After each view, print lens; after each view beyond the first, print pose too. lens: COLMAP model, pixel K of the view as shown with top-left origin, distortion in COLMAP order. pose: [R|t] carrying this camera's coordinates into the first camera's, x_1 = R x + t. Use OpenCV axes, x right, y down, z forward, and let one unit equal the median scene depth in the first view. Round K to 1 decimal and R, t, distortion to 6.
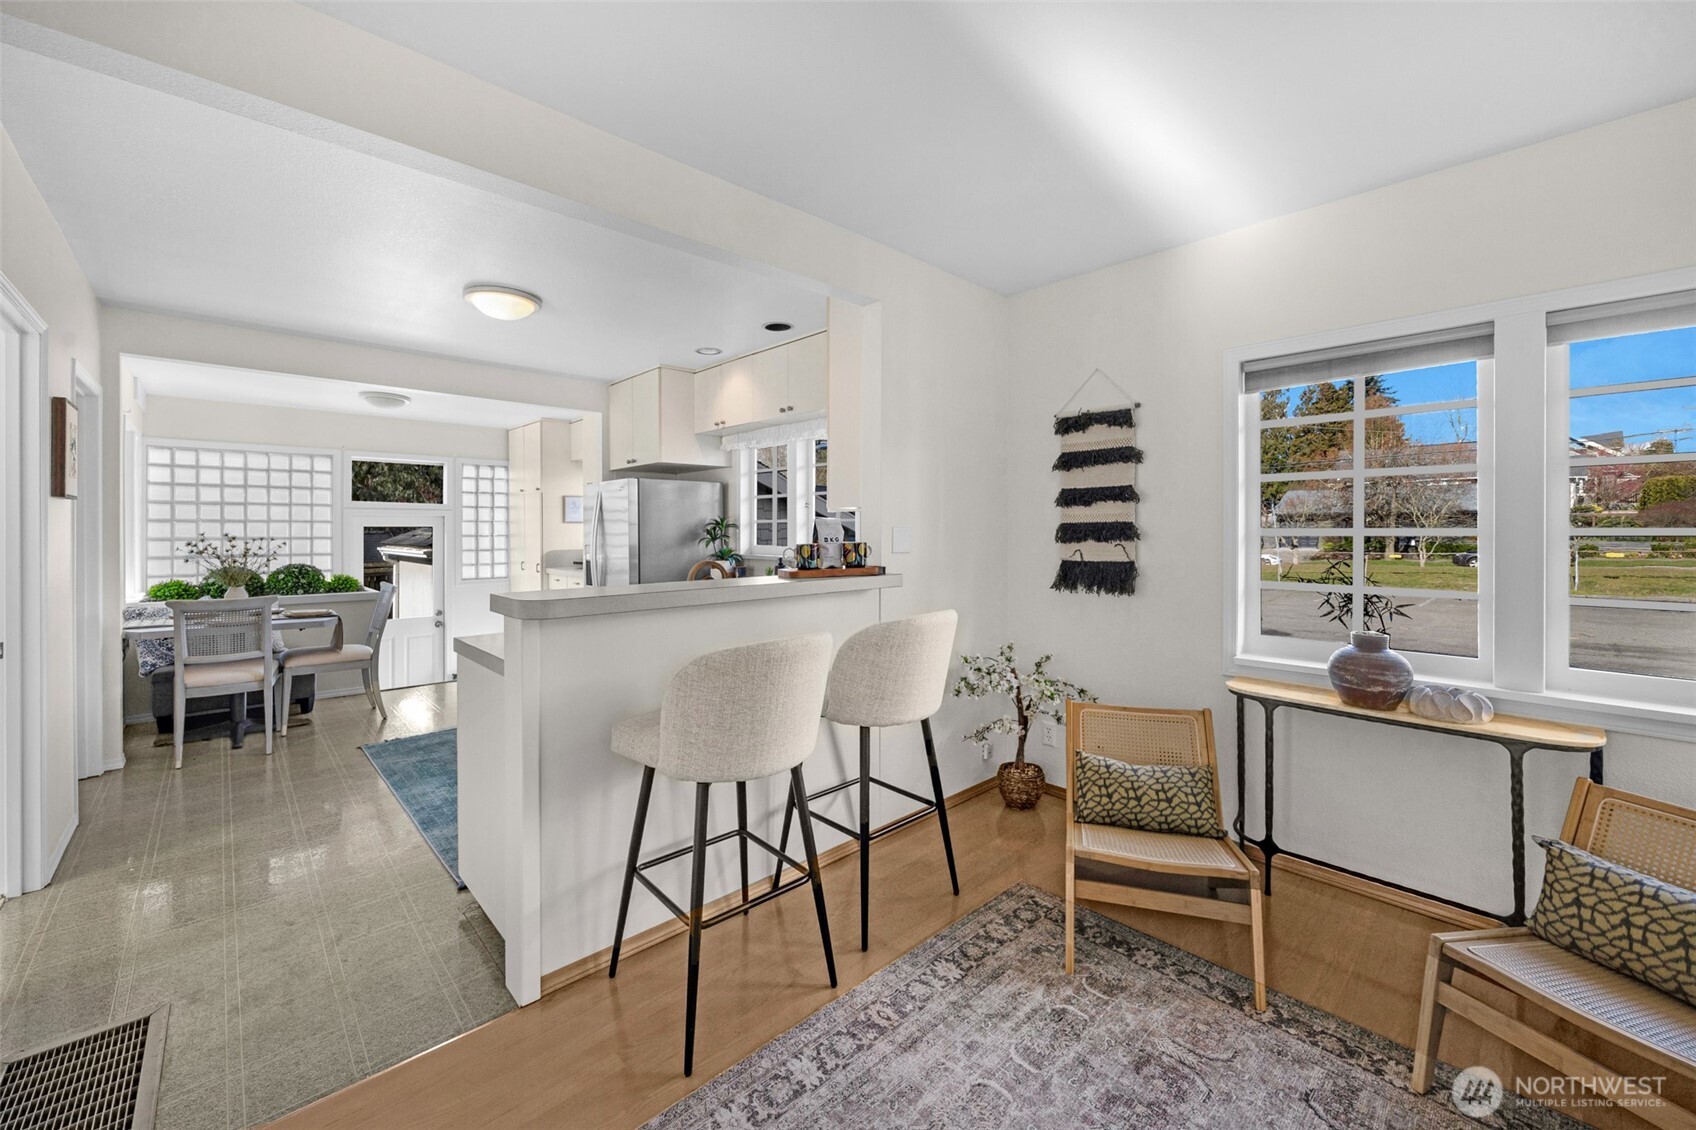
lens RADIAL K [[664.2, 0, 860.4], [0, 664.2, 527.2], [0, 0, 1]] dist [-0.005257, 0.000892]
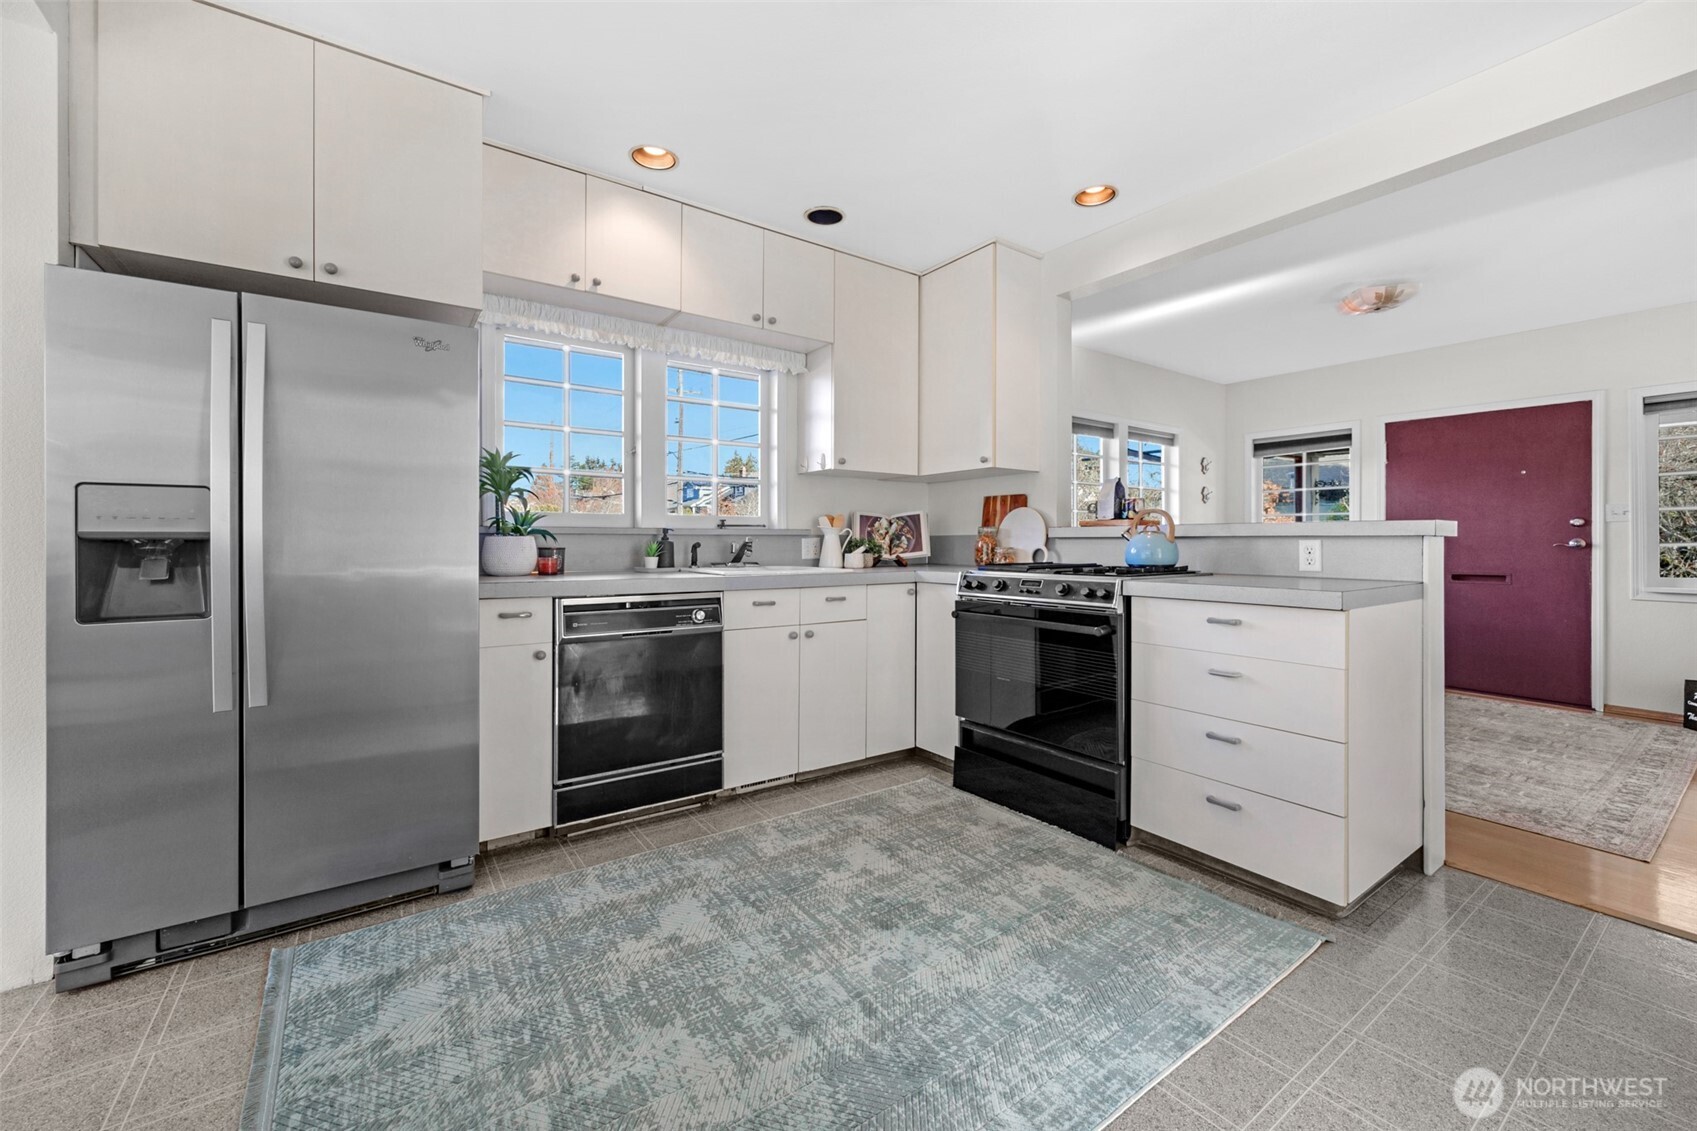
lens RADIAL K [[664.6, 0, 844.5], [0, 664.6, 554.0], [0, 0, 1]] dist [-0.005257, 0.000892]
pose [[0.174961, -0.007601, 0.984546, -1.411705], [-0.002233, 0.999965, 0.008117, 0.129248], [-0.984573, -0.003619, 0.174938, 1.362815]]
